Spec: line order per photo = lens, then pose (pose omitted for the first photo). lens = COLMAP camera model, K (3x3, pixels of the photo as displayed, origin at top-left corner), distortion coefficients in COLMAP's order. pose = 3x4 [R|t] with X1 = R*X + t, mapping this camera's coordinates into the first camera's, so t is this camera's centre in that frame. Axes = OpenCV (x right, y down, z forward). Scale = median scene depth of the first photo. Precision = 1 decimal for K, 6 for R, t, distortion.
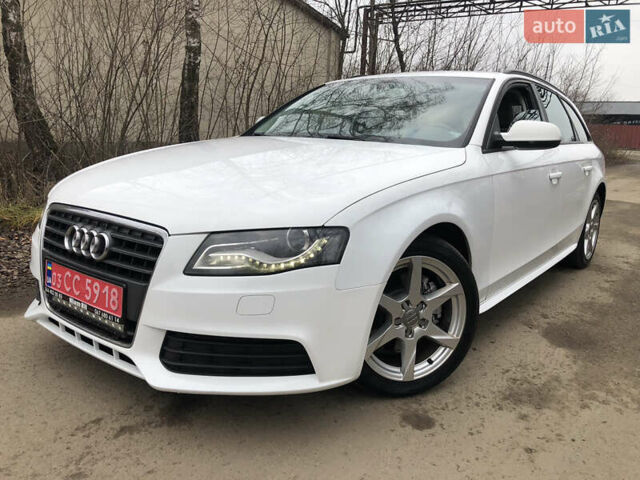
lens RADIAL K [[520.3, 0, 330.8], [0, 520.3, 229.0], [0, 0, 1]] dist [0.009187, 0.002812]
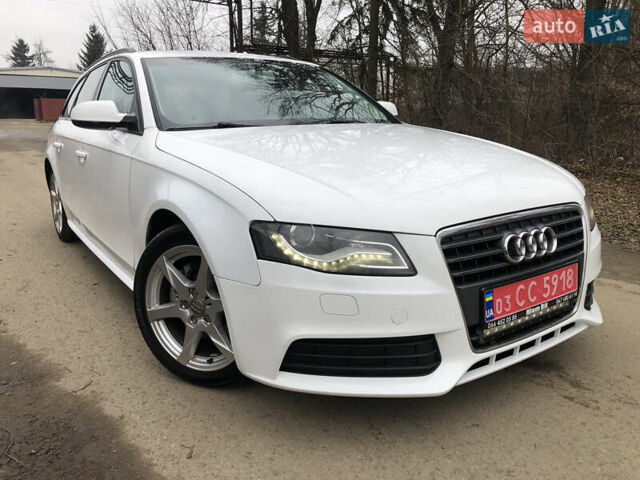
lens RADIAL K [[518.8, 0, 321.4], [0, 518.8, 226.6], [0, 0, 1]] dist [0.009542, 0.002984]
pose [[0.329433, -0.251549, 0.910053, -1.383138], [0.207235, 0.959618, 0.190232, -0.252768], [-0.921156, 0.125926, 0.368260, 0.954594]]
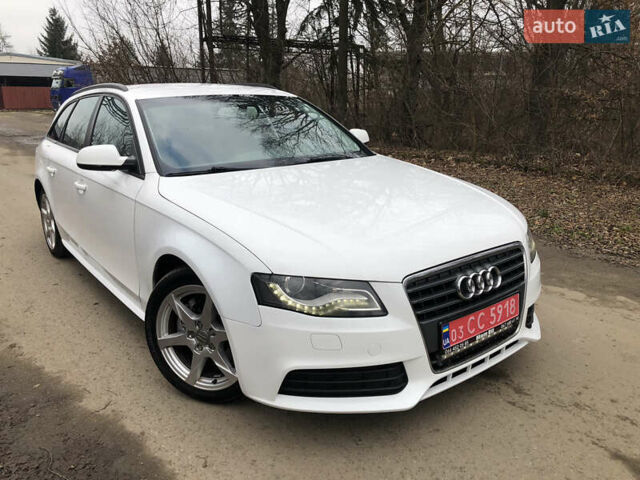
lens RADIAL K [[517.5, 0, 320.9], [0, 517.5, 230.1], [0, 0, 1]] dist [0.015071, -0.003900]
pose [[0.276968, -0.289396, 0.916263, -1.523087], [0.213165, 0.948312, 0.235083, -0.413759], [-0.936936, 0.130205, 0.324342, 0.900034]]
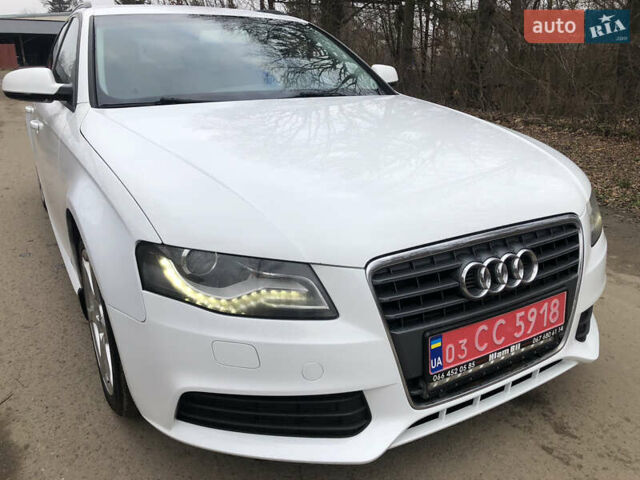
lens RADIAL K [[513.8, 0, 320.0], [0, 513.8, 231.1], [0, 0, 1]] dist [0.029478, 0.001826]
pose [[0.401234, -0.334273, 0.852803, -1.130933], [0.201637, 0.940427, 0.273751, -0.272958], [-0.893506, 0.062119, 0.444733, 0.858792]]
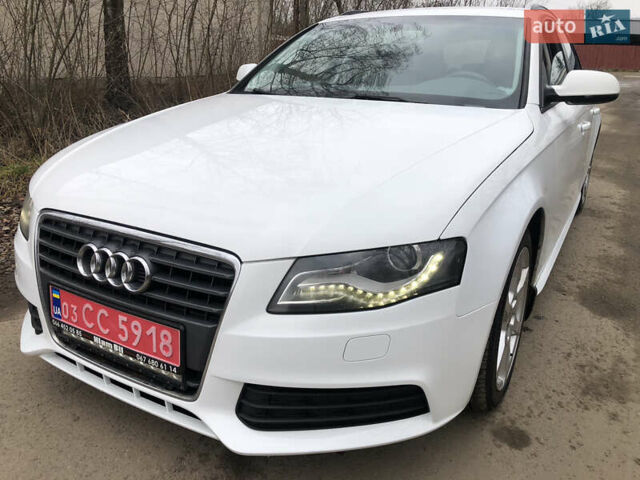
lens RADIAL K [[525.6, 0, 304.3], [0, 525.6, 221.9], [0, 0, 1]] dist [0.011721, 0.003584]
pose [[0.993313, -0.058609, 0.099470, -0.249403], [0.045920, 0.991046, 0.125380, -0.120099], [-0.105927, -0.119974, 0.987110, 0.201510]]
